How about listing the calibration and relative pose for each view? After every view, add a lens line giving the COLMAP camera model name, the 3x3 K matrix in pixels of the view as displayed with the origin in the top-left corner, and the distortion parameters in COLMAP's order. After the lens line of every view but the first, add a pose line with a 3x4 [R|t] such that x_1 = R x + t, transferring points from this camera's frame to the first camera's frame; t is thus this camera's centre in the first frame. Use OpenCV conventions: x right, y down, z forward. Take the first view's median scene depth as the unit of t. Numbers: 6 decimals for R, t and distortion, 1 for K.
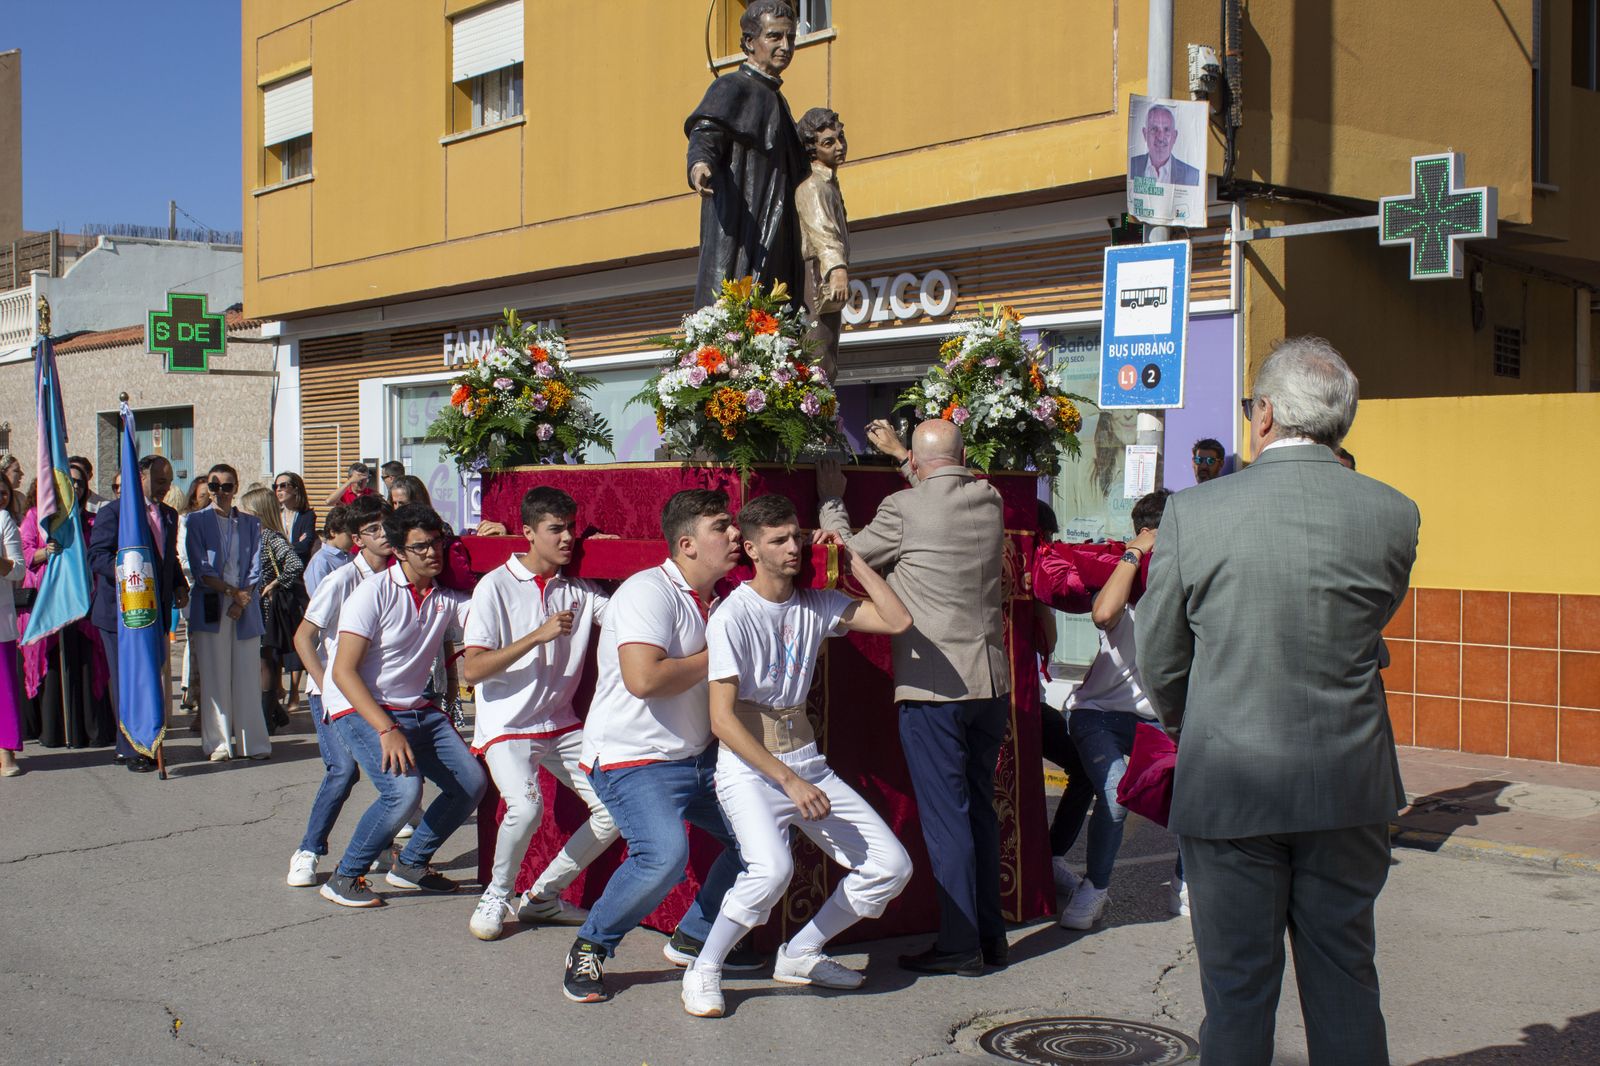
lens RADIAL K [[1996.5, 0, 721.6], [0, 1996.5, 566.1], [0, 0, 1]] dist [-0.068416, 0.000000]
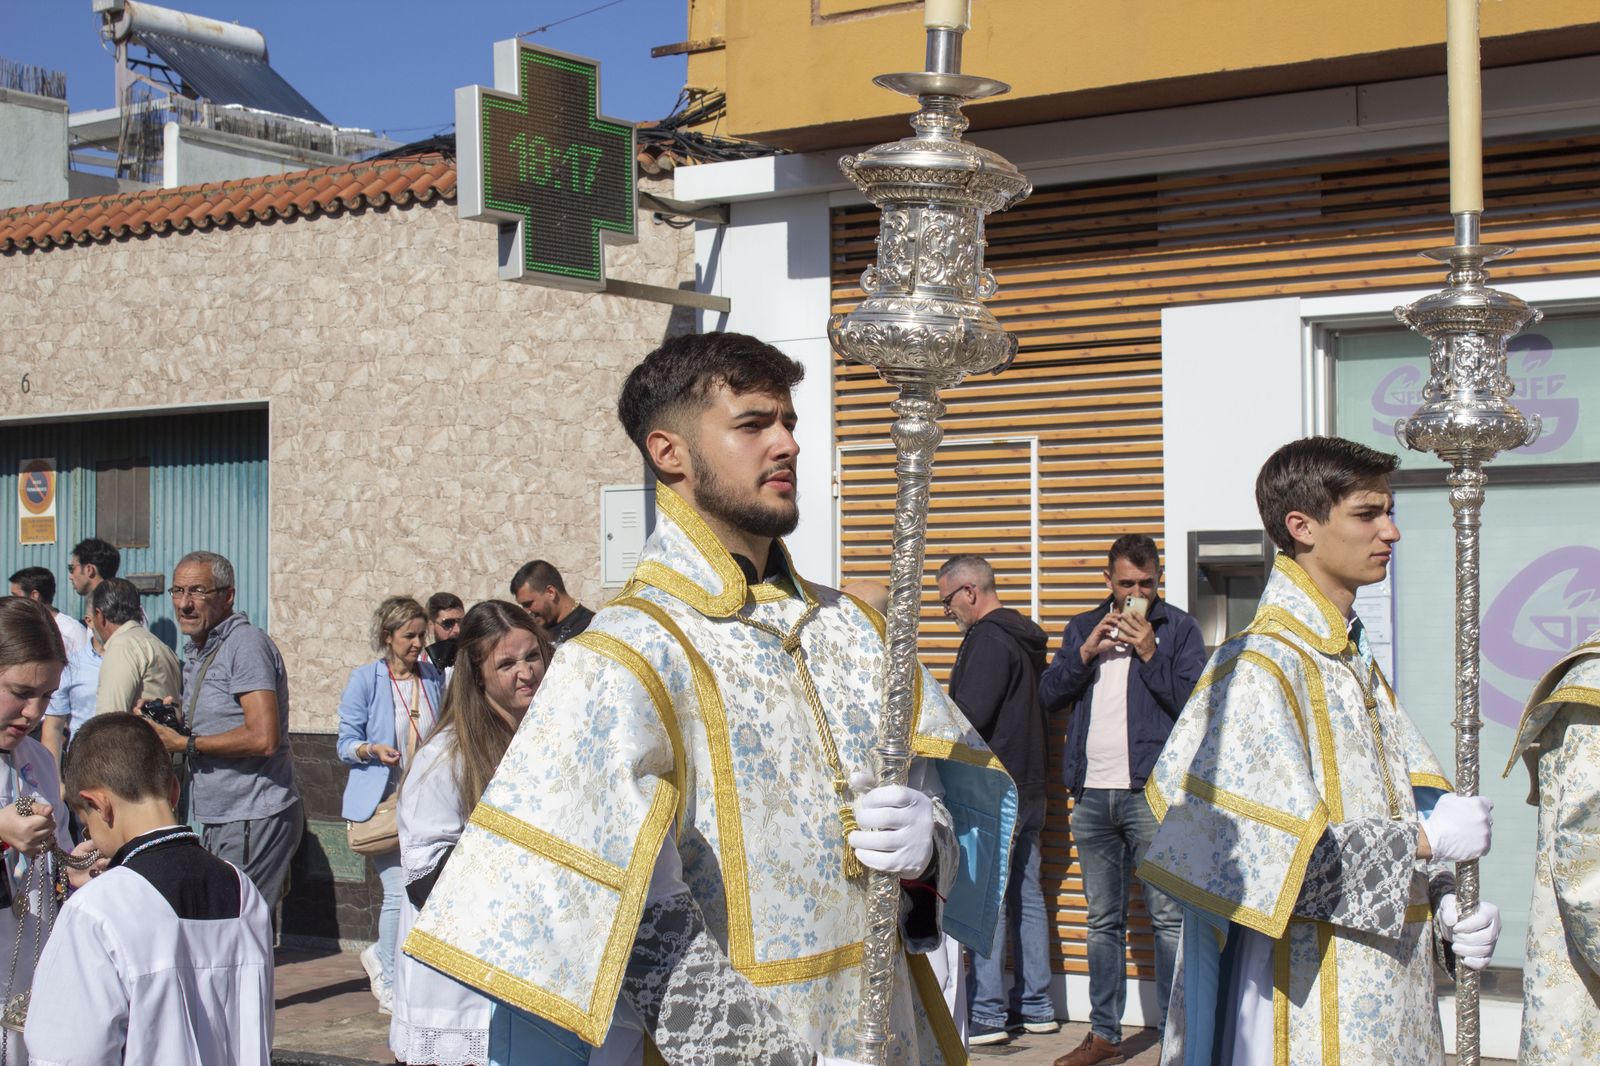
lens RADIAL K [[2380.0, 0, 590.7], [0, 2380.0, 538.2], [0, 0, 1]] dist [-0.001048, 0.000000]
pose [[0.947545, 0.012923, 0.319360, -0.390603], [0.012839, 0.996837, -0.078430, -0.020580], [-0.319363, 0.078417, 0.944382, 0.608444]]
